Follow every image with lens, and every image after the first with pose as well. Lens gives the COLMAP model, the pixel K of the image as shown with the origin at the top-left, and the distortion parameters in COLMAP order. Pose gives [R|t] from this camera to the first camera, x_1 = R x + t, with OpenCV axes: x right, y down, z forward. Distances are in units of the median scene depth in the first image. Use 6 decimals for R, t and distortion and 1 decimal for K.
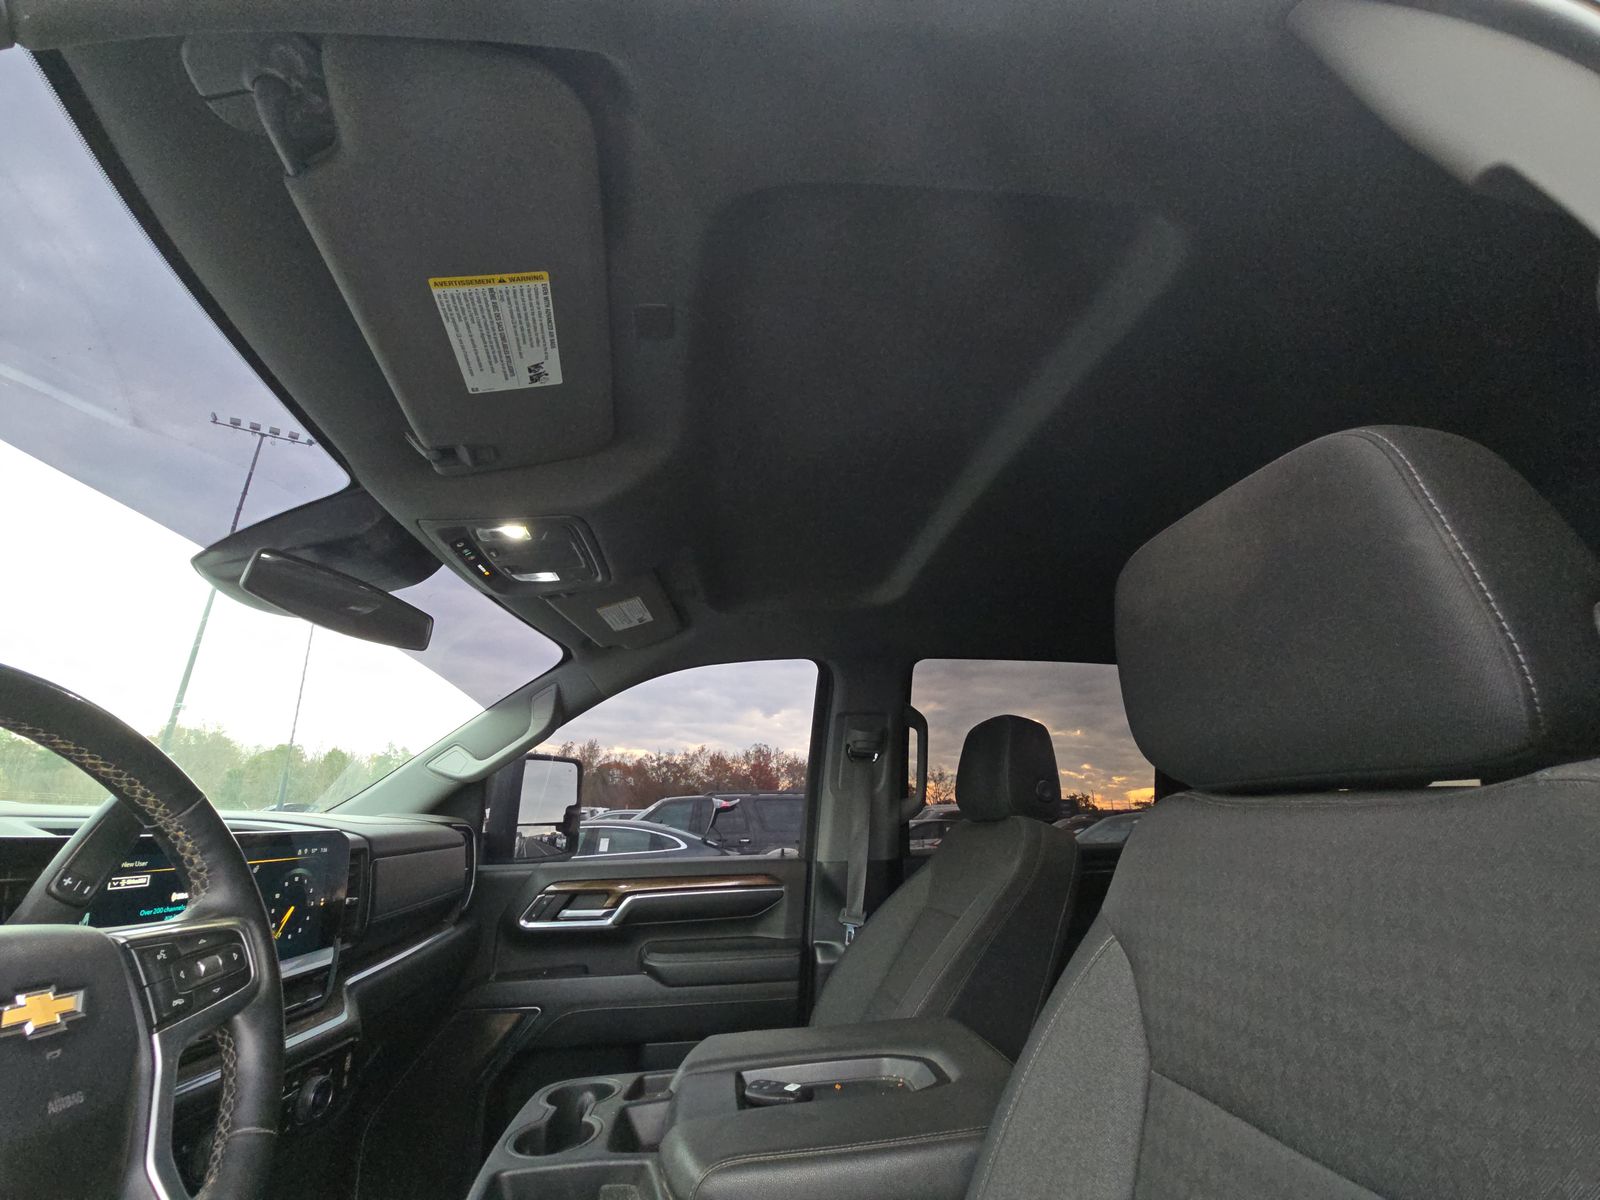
lens RADIAL K [[648.2, 0, 794.3], [0, 648.2, 598.2], [0, 0, 1]] dist [0.001860, -0.007545]
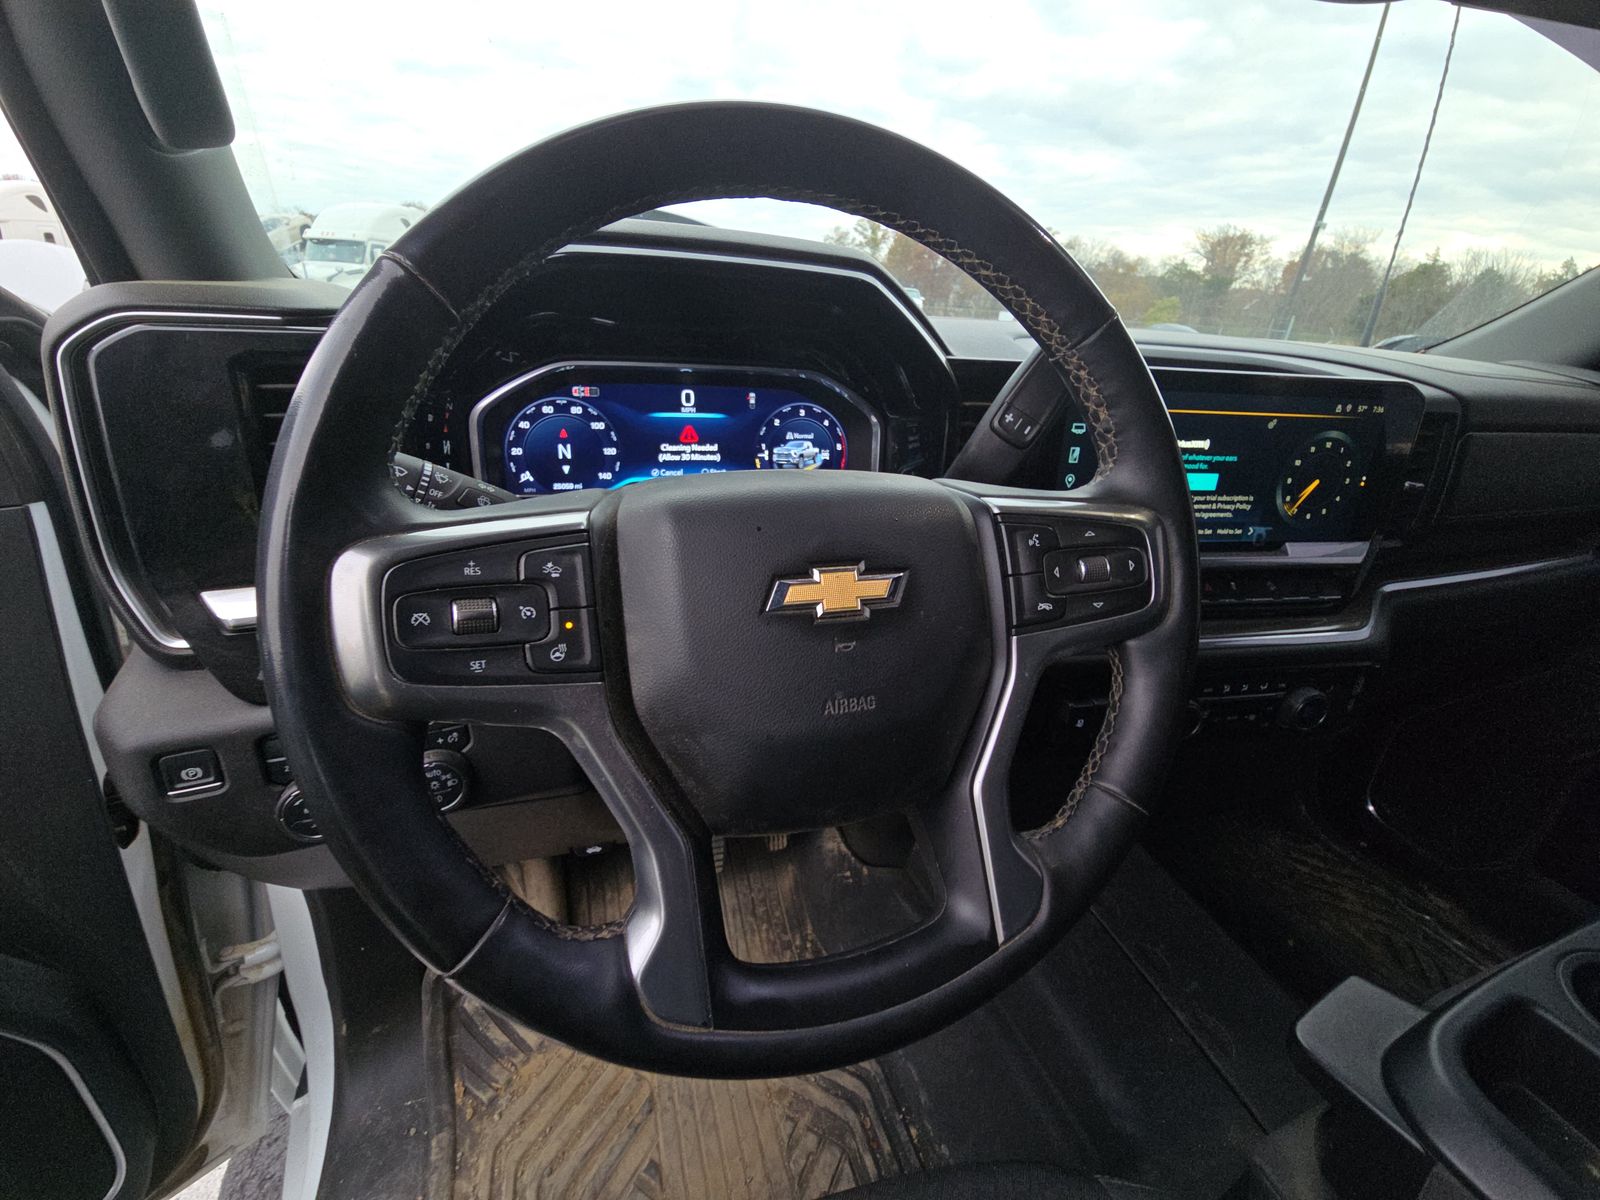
lens RADIAL K [[651.5, 0, 795.4], [0, 651.5, 604.2], [0, 0, 1]] dist [0.001653, -0.005485]
pose [[0.201087, 0.414193, -0.887698, -0.100092], [0.256332, 0.852383, 0.455781, 0.059815], [0.945441, -0.319197, 0.065232, 0.194147]]
